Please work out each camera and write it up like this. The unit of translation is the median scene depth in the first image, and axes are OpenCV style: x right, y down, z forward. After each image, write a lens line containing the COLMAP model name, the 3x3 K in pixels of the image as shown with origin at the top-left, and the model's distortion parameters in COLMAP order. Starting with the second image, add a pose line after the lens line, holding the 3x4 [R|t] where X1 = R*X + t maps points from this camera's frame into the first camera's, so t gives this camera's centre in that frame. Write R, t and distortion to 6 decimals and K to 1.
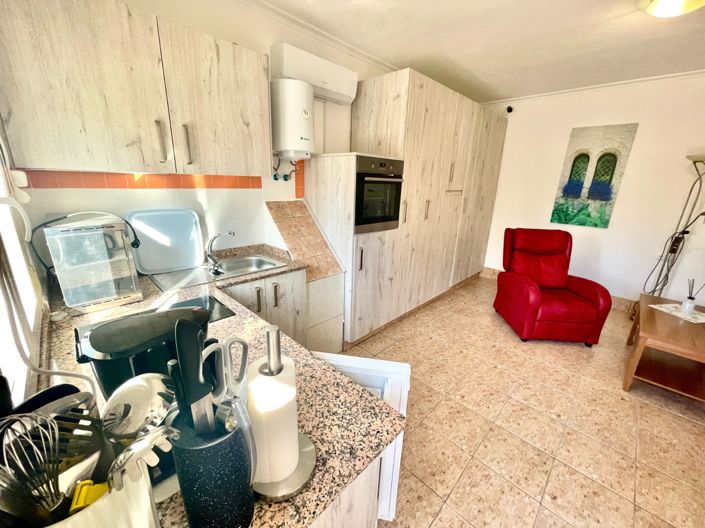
lens RADIAL K [[284.4, 0, 352.8], [0, 284.4, 263.8], [0, 0, 1]] dist [-0.003274, 0.000072]
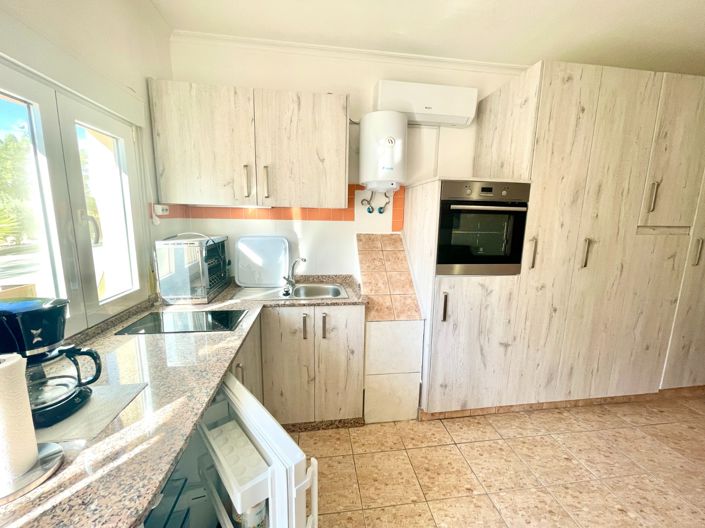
lens RADIAL K [[284.4, 0, 352.6], [0, 284.4, 264.0], [0, 0, 1]] dist [-0.003274, 0.000072]
pose [[0.787417, 0.082550, -0.610868, 0.306189], [-0.167772, 0.982282, -0.083519, -0.026418], [0.593150, 0.168251, 0.787315, 0.216815]]
